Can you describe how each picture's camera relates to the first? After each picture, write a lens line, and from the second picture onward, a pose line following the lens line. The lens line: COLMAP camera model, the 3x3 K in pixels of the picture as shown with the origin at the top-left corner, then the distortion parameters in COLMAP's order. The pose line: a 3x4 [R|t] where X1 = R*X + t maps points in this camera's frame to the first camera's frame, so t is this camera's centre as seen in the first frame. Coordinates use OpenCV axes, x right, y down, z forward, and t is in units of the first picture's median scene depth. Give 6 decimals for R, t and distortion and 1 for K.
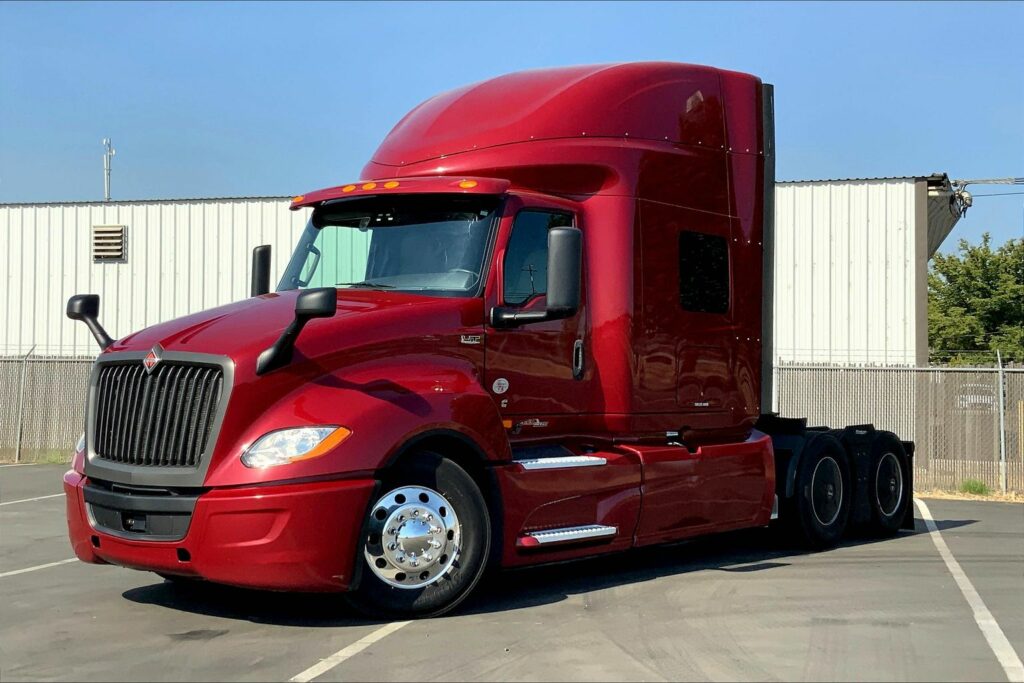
lens RADIAL K [[1406.1, 0, 486.2], [0, 1406.1, 333.6], [0, 0, 1]] dist [0.042409, 0.000000]
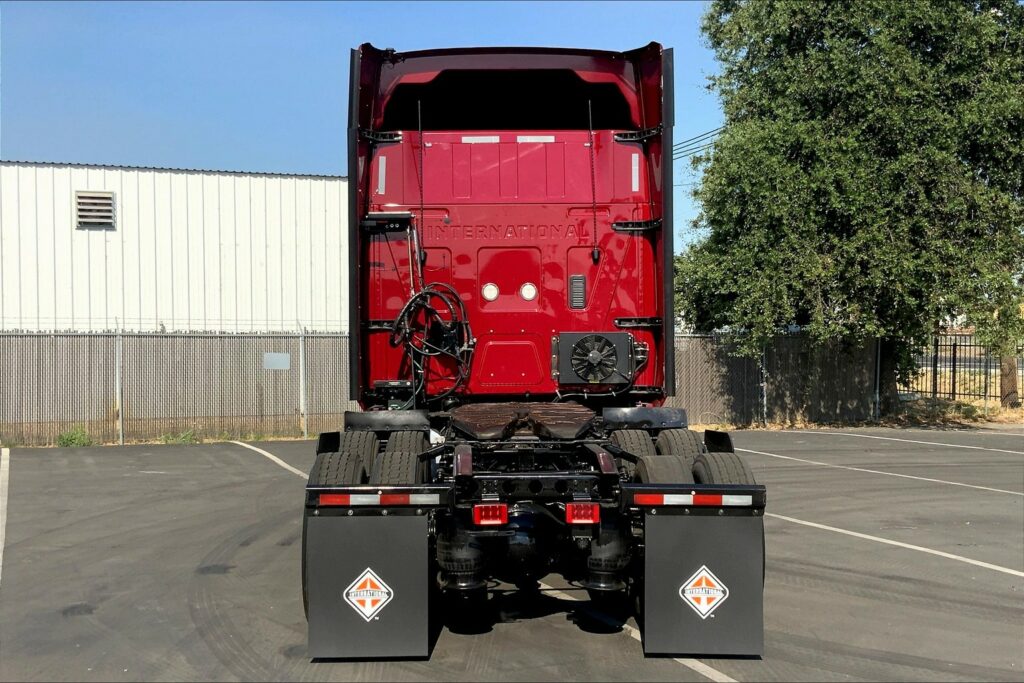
lens RADIAL K [[1217.9, 0, 509.8], [0, 1217.9, 363.4], [0, 0, 1]] dist [0.037897, 0.000000]
pose [[0.804468, -0.018495, 0.593708, -0.484834], [-0.011894, 0.998813, 0.047230, -0.007349], [-0.593877, -0.045057, 0.803294, 0.205633]]
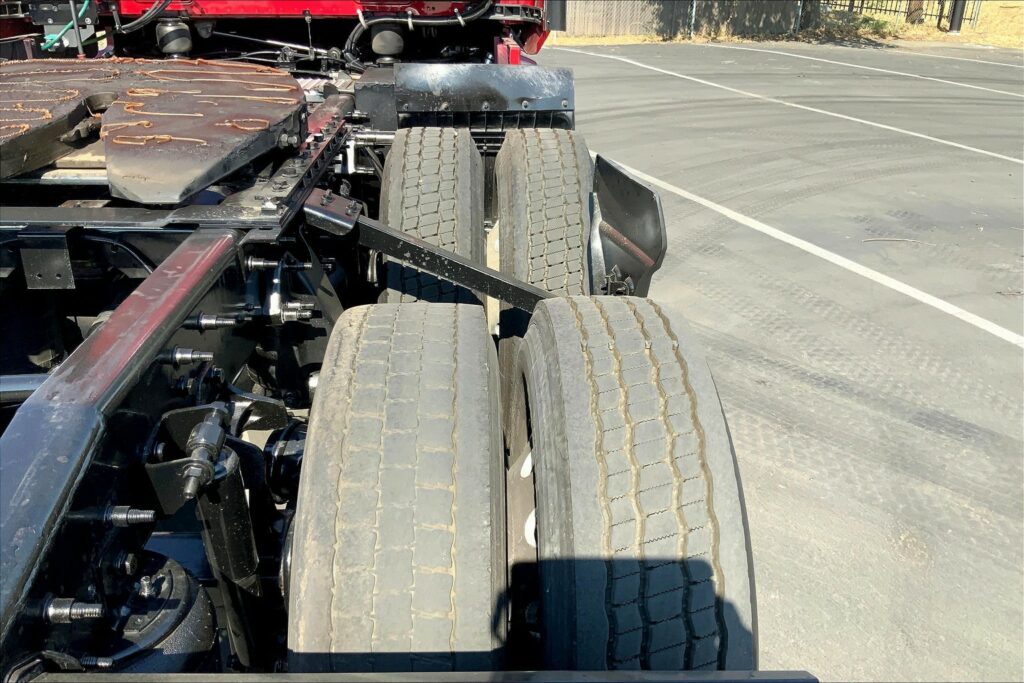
lens RADIAL K [[847.5, 0, 515.3], [0, 847.5, 332.3], [0, 0, 1]] dist [0.075600, -0.149110]
pose [[0.791269, -0.235802, 0.564173, -0.124159], [-0.042057, 0.899480, 0.434933, 0.016234], [-0.610020, -0.367876, 0.701814, 0.548204]]
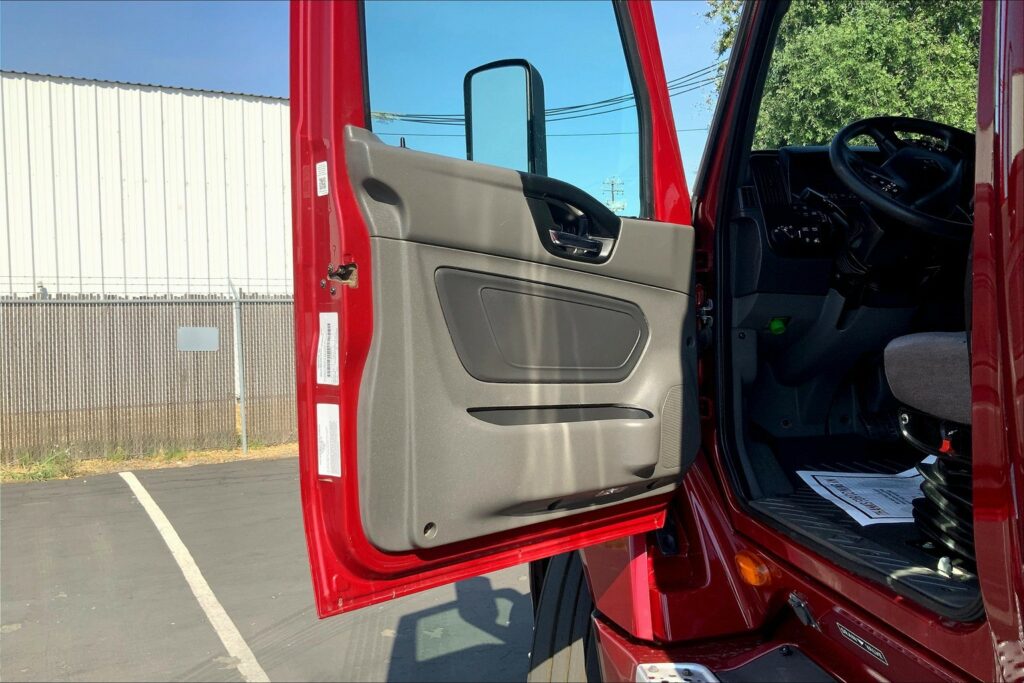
lens RADIAL K [[847.5, 0, 506.7], [0, 847.5, 347.7], [0, 0, 1]] dist [0.075600, -0.149110]
pose [[0.714907, -0.053703, 0.697154, -0.077181], [-0.011271, 0.996032, 0.088284, 0.008014], [-0.699129, -0.070972, 0.711464, 1.013531]]
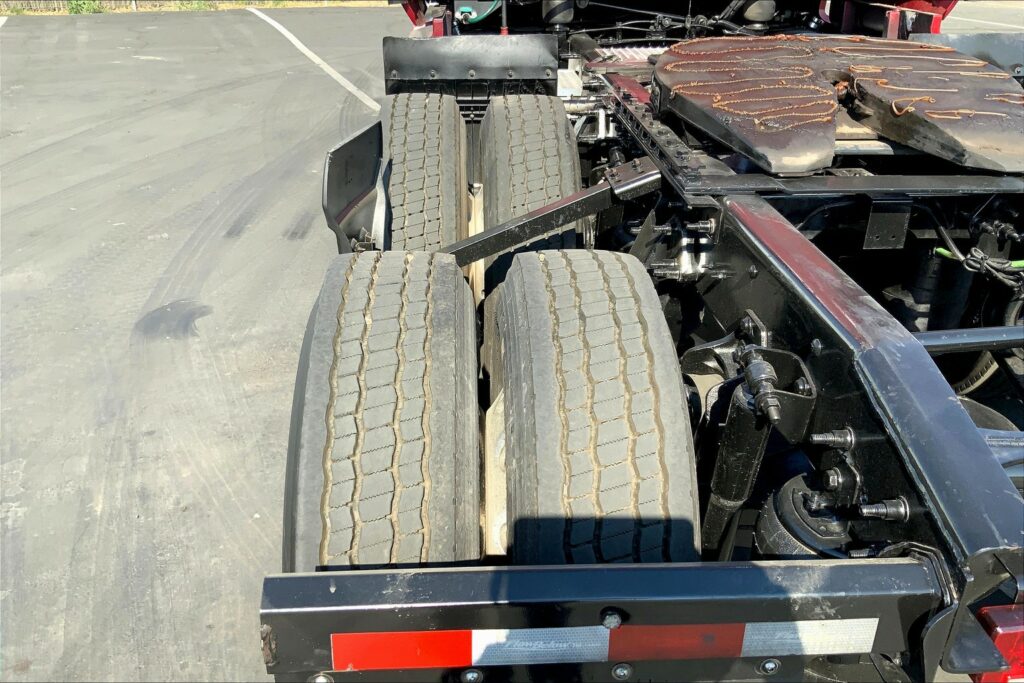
lens RADIAL K [[847.5, 0, 505.4], [0, 847.5, 334.0], [0, 0, 1]] dist [0.075600, -0.149110]
pose [[0.793106, -0.273132, 0.544410, -0.258901], [-0.025694, 0.878019, 0.477936, 0.013977], [-0.608541, -0.393042, 0.689344, 0.629092]]
